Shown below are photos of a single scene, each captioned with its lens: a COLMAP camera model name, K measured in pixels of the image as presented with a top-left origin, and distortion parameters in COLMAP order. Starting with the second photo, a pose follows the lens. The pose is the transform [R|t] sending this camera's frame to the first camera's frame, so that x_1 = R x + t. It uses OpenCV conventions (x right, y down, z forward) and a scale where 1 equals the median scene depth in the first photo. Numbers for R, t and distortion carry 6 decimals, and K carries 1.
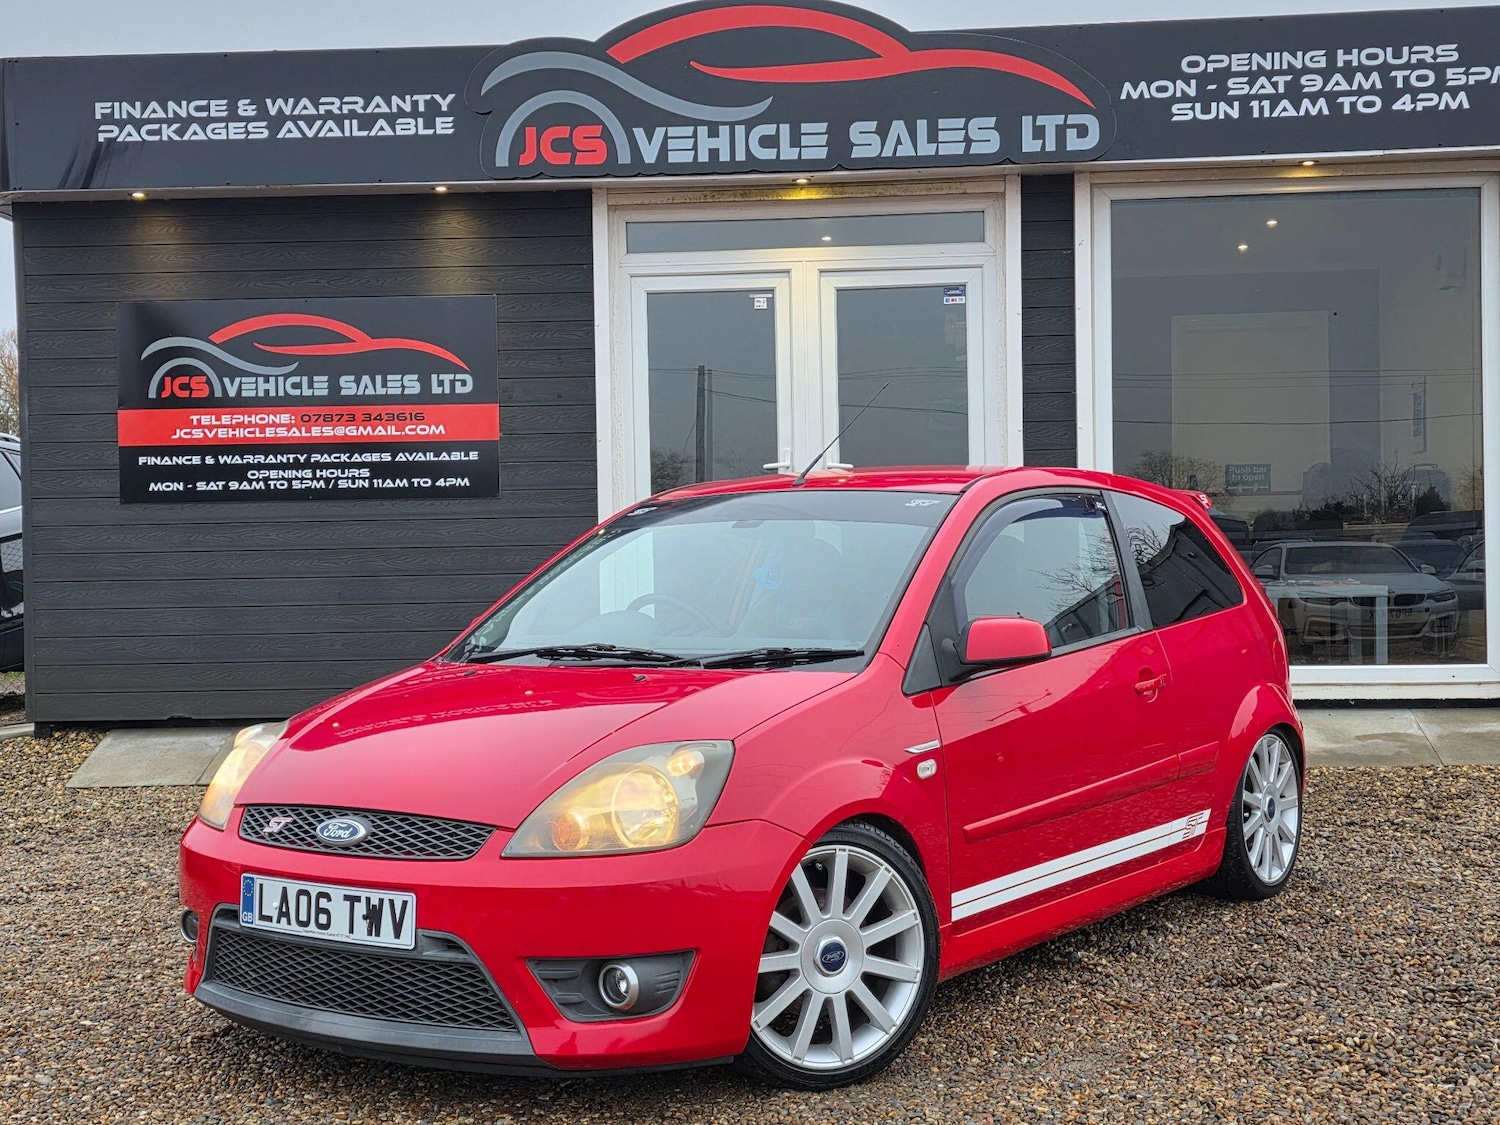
lens RADIAL K [[1936.5, 0, 750.0], [0, 1936.5, 562.5], [0, 0, 1]] dist [0.136418, -0.283291]
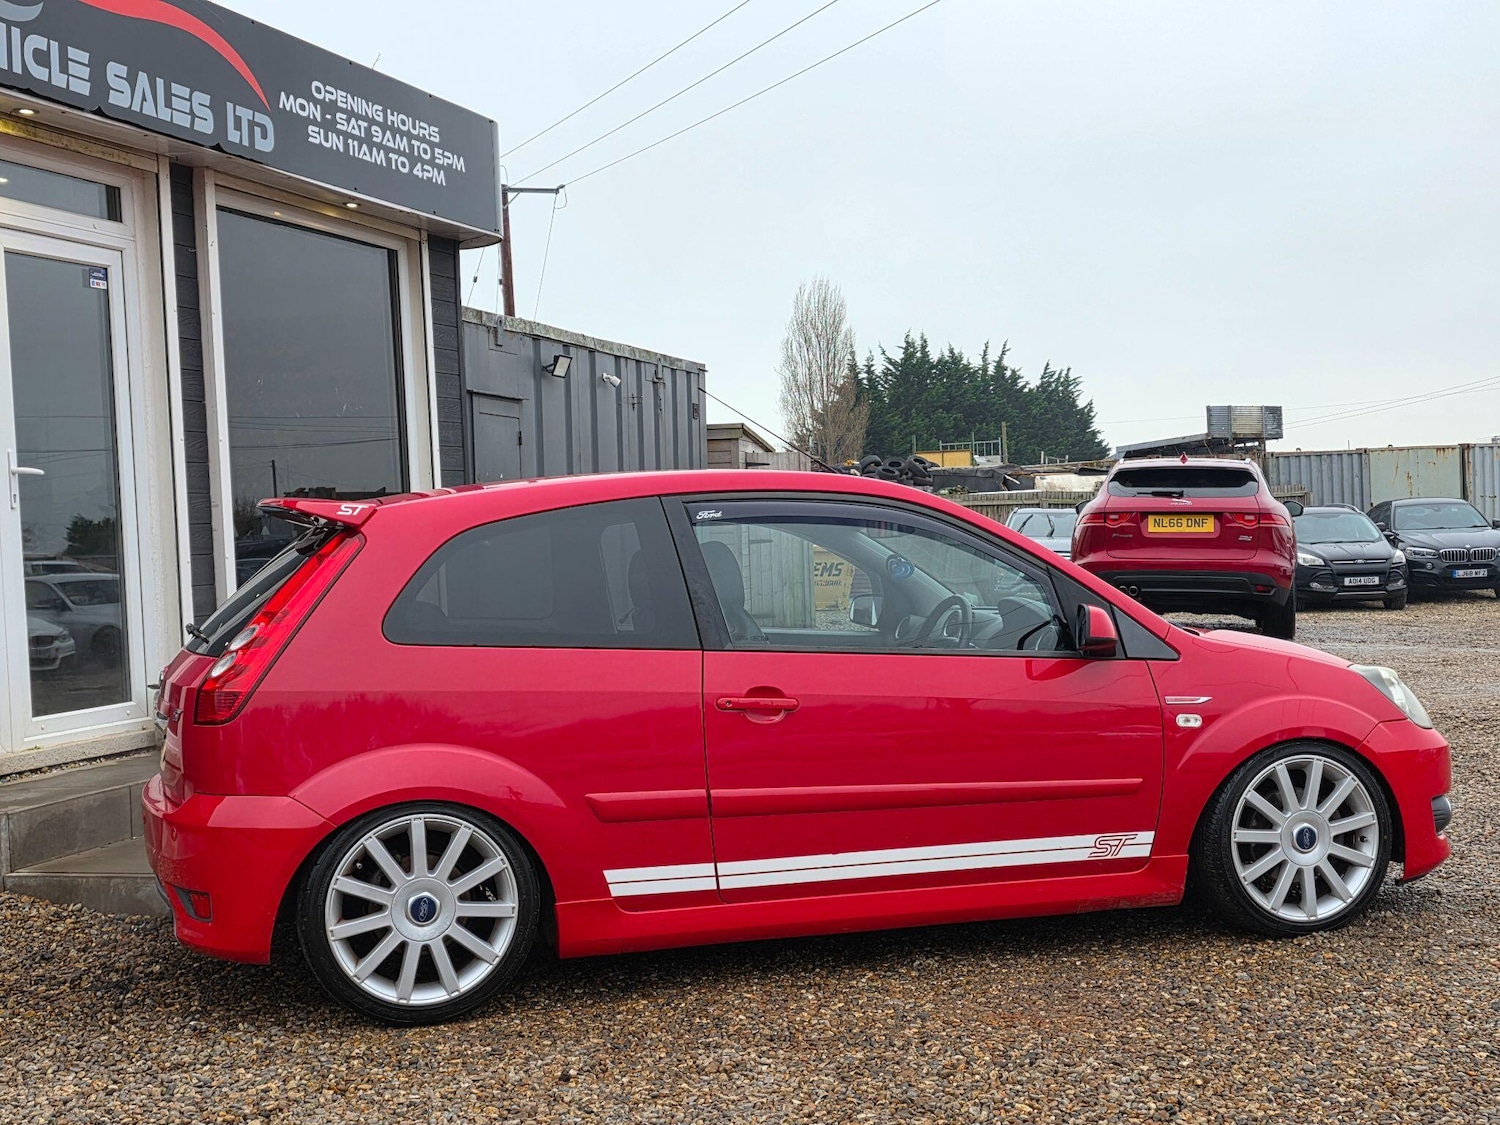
lens RADIAL K [[1901.2, 0, 762.1], [0, 1901.2, 604.2], [0, 0, 1]] dist [0.133524, -0.227177]
pose [[0.253982, -0.032517, 0.966662, -0.673993], [0.039721, 0.998942, 0.023167, -0.001007], [-0.966393, 0.032513, 0.255004, 0.516080]]
